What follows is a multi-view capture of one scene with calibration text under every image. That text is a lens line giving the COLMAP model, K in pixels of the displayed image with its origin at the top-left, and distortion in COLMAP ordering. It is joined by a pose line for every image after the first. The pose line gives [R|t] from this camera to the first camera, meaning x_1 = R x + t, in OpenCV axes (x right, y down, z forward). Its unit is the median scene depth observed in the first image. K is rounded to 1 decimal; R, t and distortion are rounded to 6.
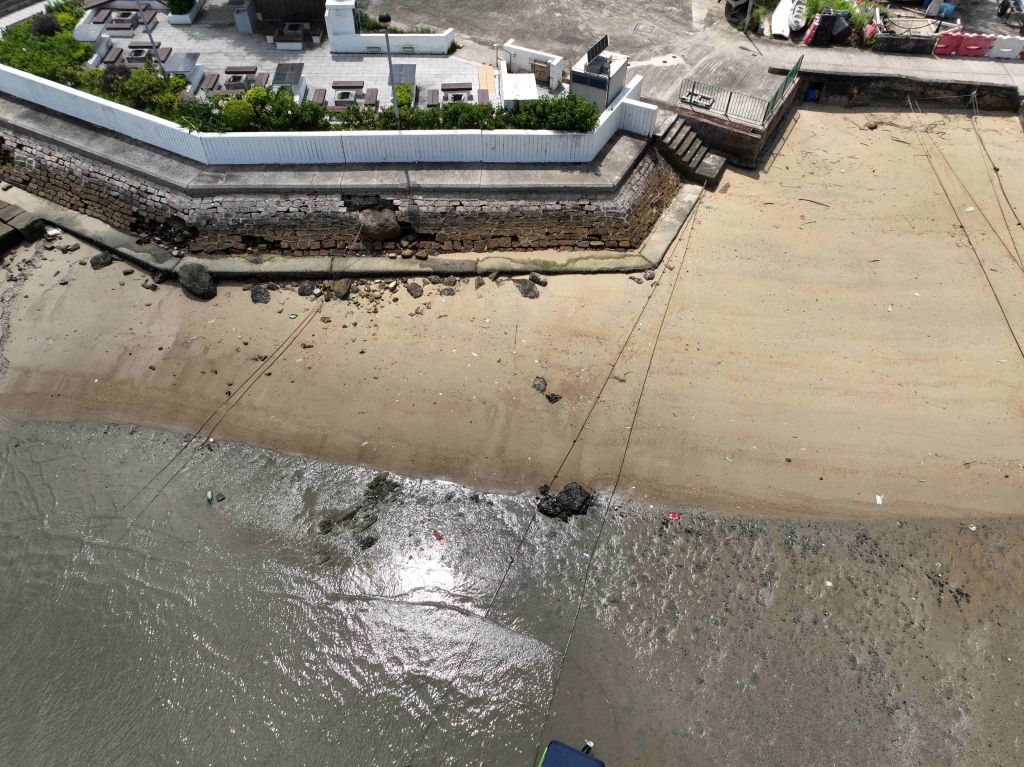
lens RADIAL K [[726.8, 0, 508.9], [0, 726.8, 377.8], [0, 0, 1]] dist [-0.011122, 0.022433]
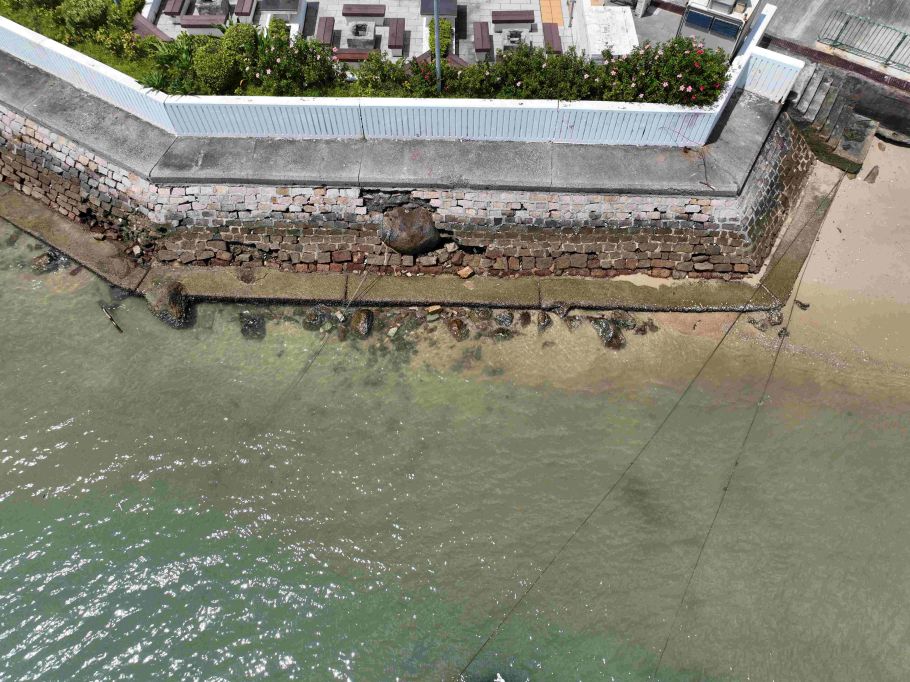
lens RADIAL K [[645.9, 0, 450.0], [0, 645.9, 345.5], [0, 0, 1]] dist [-0.011122, 0.022433]
pose [[0.998755, 0.040667, -0.028892, -0.112732], [-0.033823, 0.977756, 0.207000, -0.231795], [0.036667, -0.205765, 0.977914, 0.331678]]
